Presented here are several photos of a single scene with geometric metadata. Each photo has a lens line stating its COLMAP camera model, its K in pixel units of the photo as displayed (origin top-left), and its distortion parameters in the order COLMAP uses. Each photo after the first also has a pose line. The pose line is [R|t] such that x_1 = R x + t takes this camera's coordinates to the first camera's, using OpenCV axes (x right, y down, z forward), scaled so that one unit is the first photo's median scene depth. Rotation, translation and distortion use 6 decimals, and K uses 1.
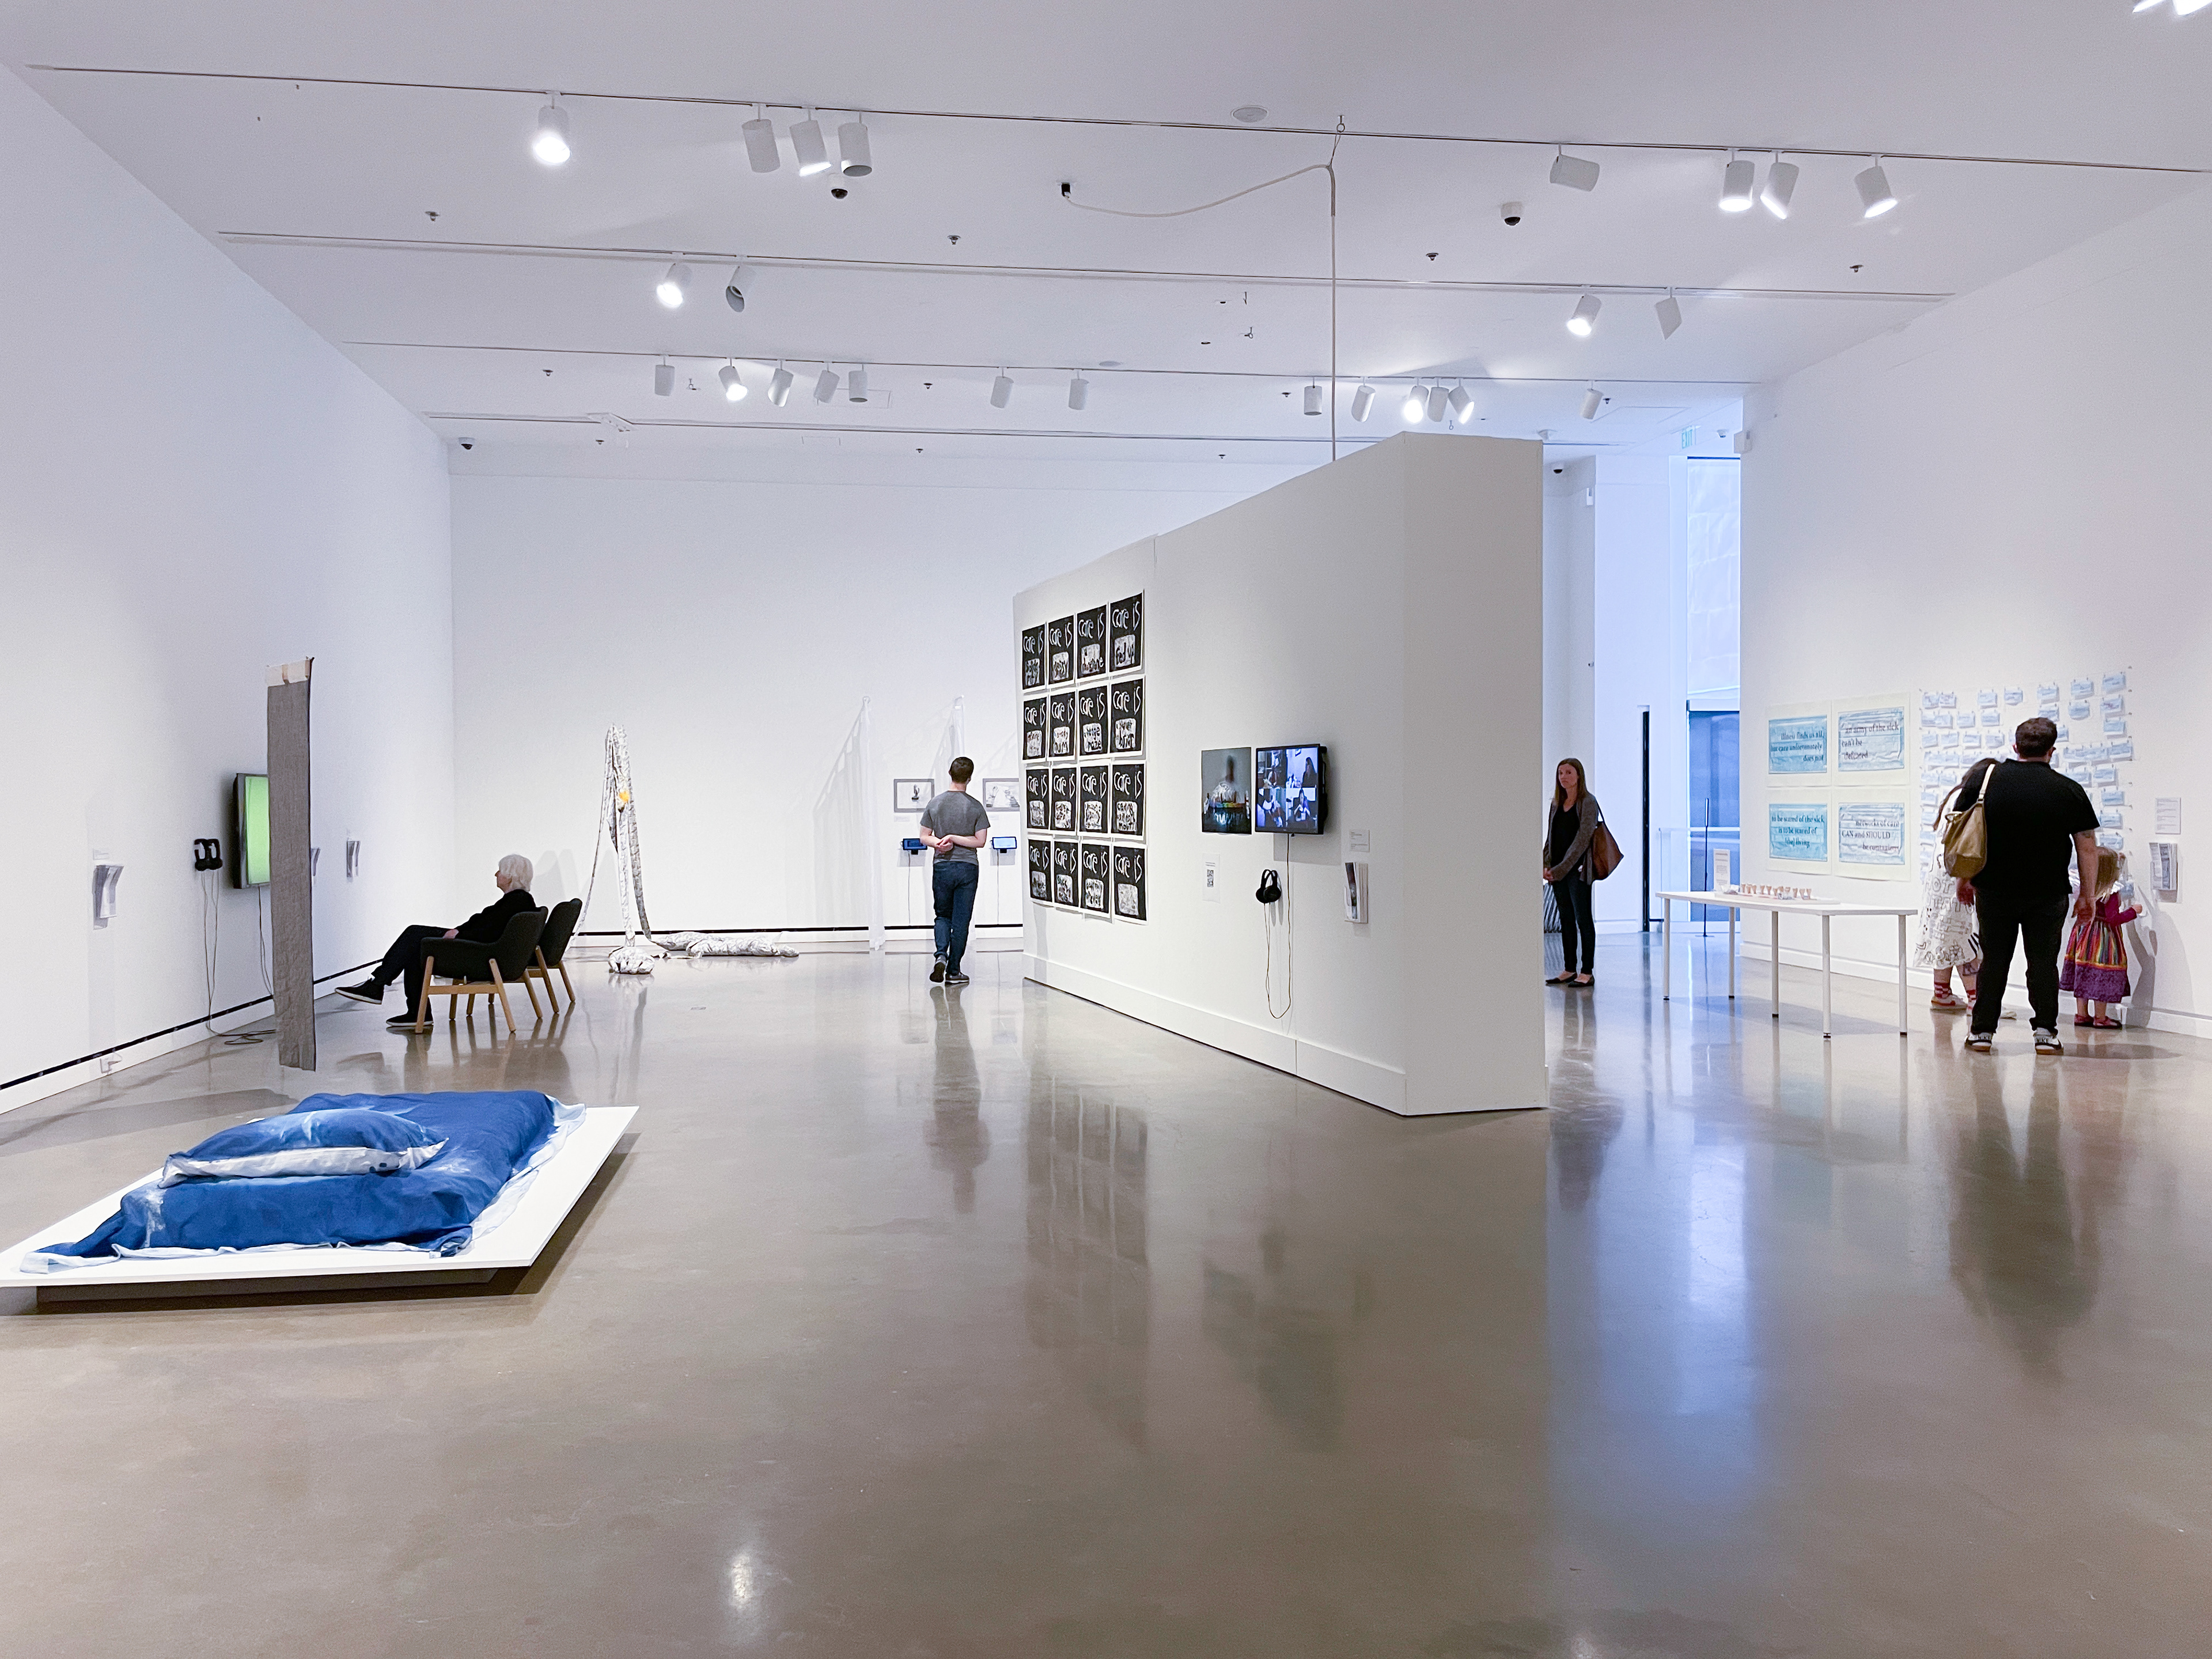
lens RADIAL K [[1674.2, 0, 1076.7], [0, 1674.2, 810.5], [0, 0, 1]] dist [0.094534, -0.135956]
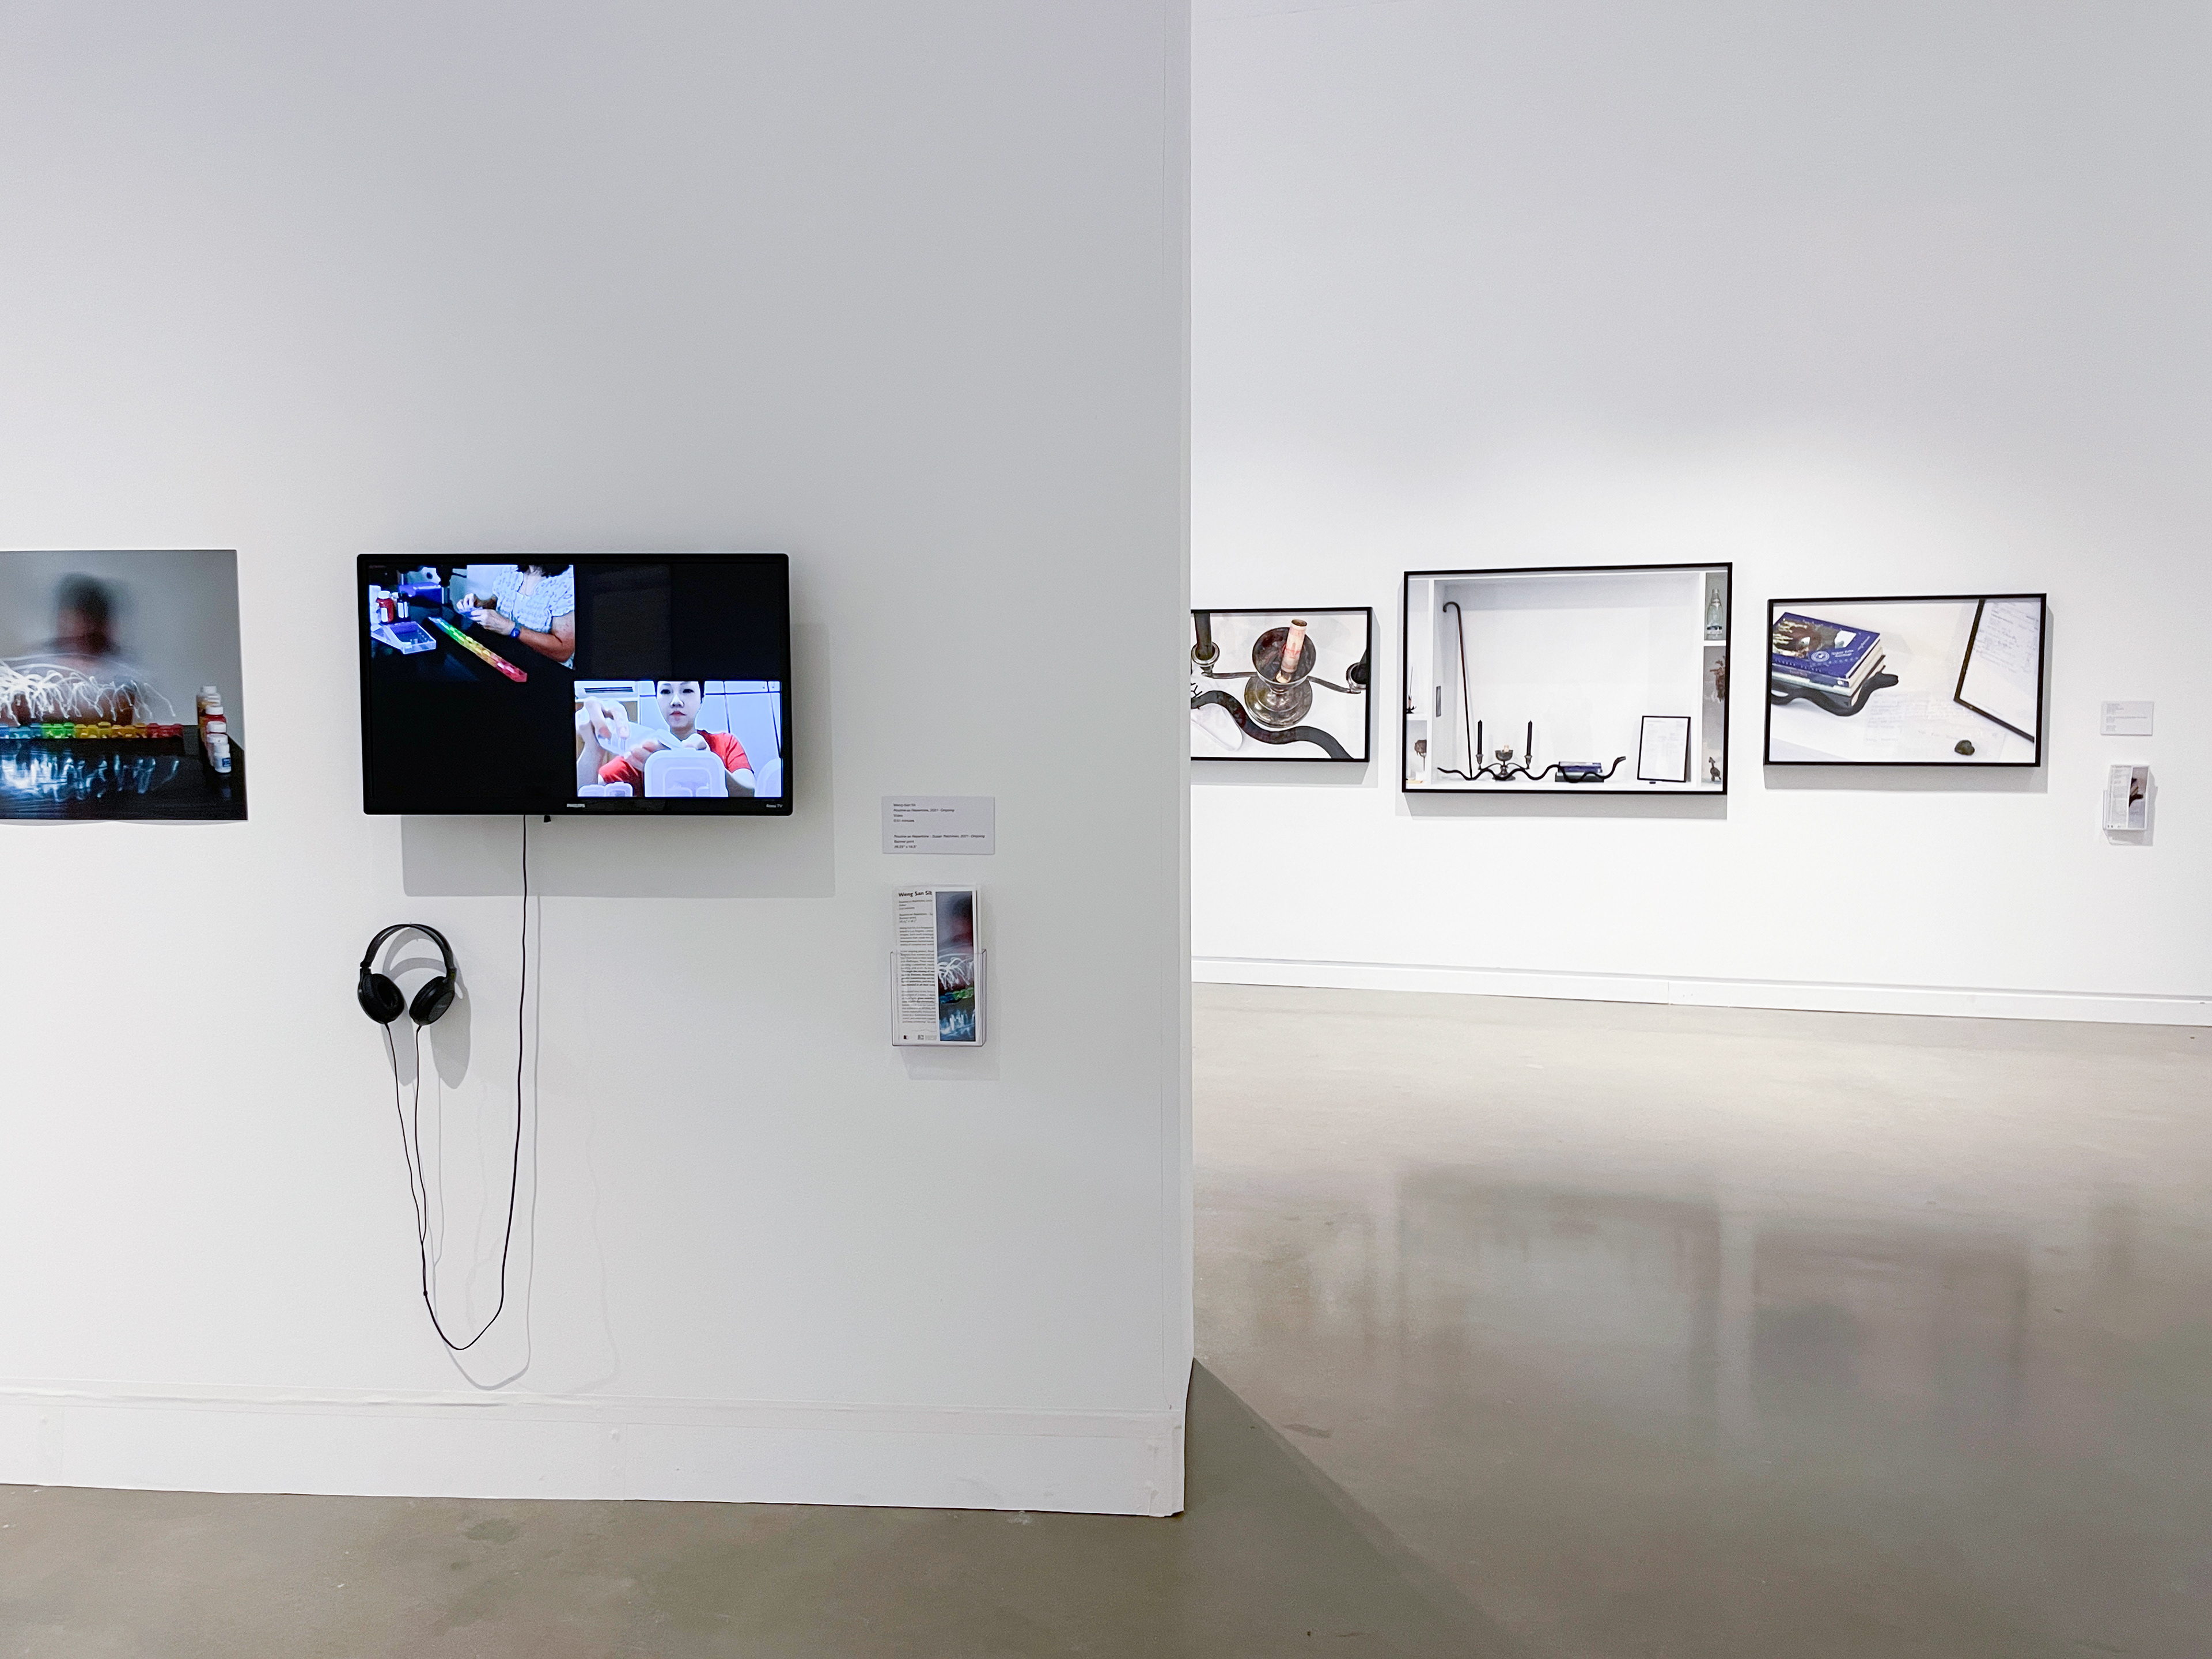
lens RADIAL K [[1674.2, 0, 1104.8], [0, 1674.2, 817.4], [0, 0, 1]] dist [0.094534, -0.135956]
pose [[0.366270, -0.063558, 0.928336, -0.104457], [0.006555, 0.997816, 0.065729, -0.005080], [-0.930486, -0.017990, 0.365886, 0.527172]]
